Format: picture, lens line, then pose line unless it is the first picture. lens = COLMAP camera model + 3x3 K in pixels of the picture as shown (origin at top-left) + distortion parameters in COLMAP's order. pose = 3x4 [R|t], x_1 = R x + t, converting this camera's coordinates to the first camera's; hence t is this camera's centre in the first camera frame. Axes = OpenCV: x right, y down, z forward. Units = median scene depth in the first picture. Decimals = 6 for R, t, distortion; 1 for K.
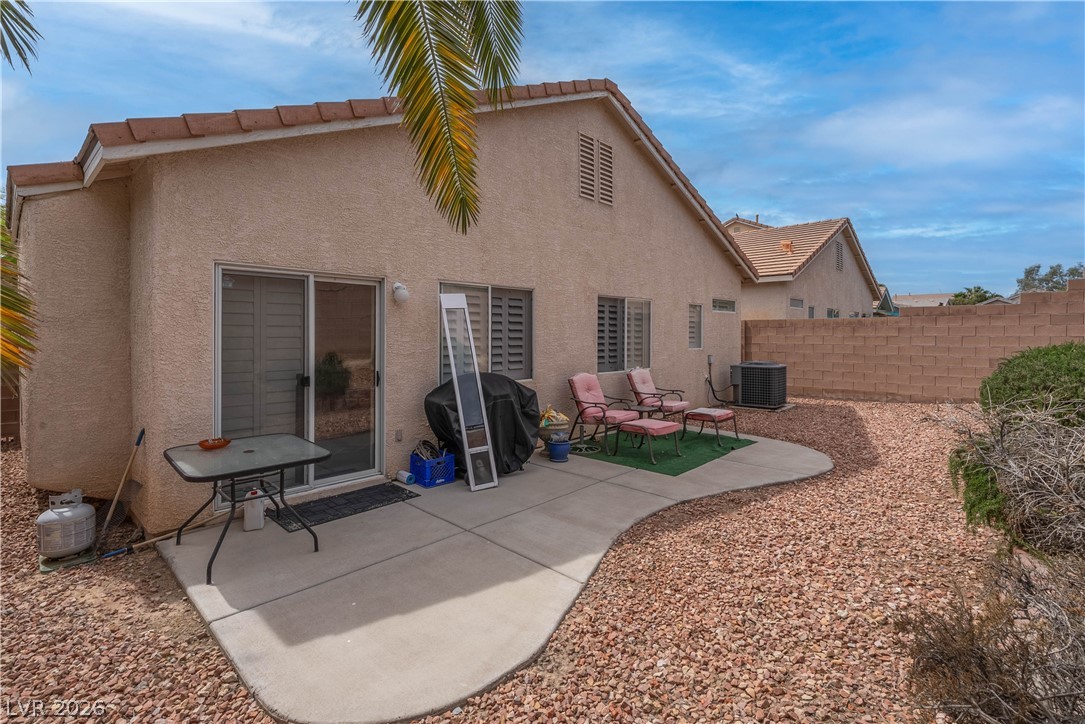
lens RADIAL K [[492.7, 0, 523.8], [0, 492.7, 336.2], [0, 0, 1]] dist [-0.018297, 0.005556]
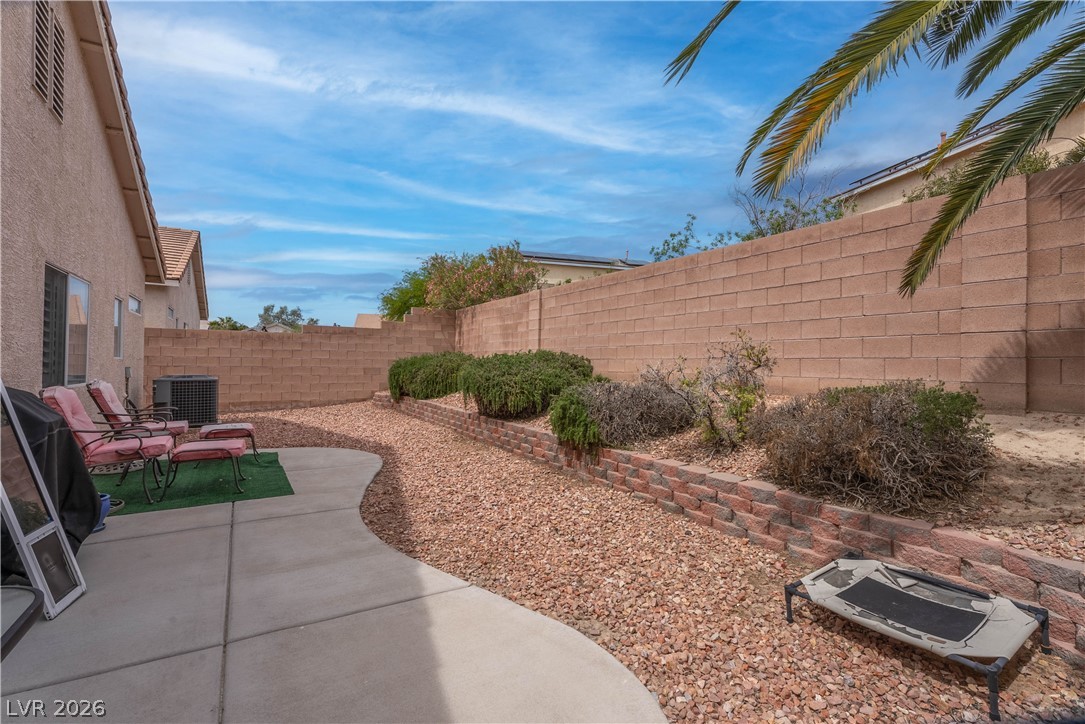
lens RADIAL K [[492.7, 0, 536.9], [0, 492.7, 361.7], [0, 0, 1]] dist [-0.018297, 0.005556]
pose [[0.232512, 0.007398, 0.972565, -0.243101], [-0.008990, 0.999945, -0.005457, 0.031886], [-0.972552, -0.007474, 0.232566, 0.224167]]
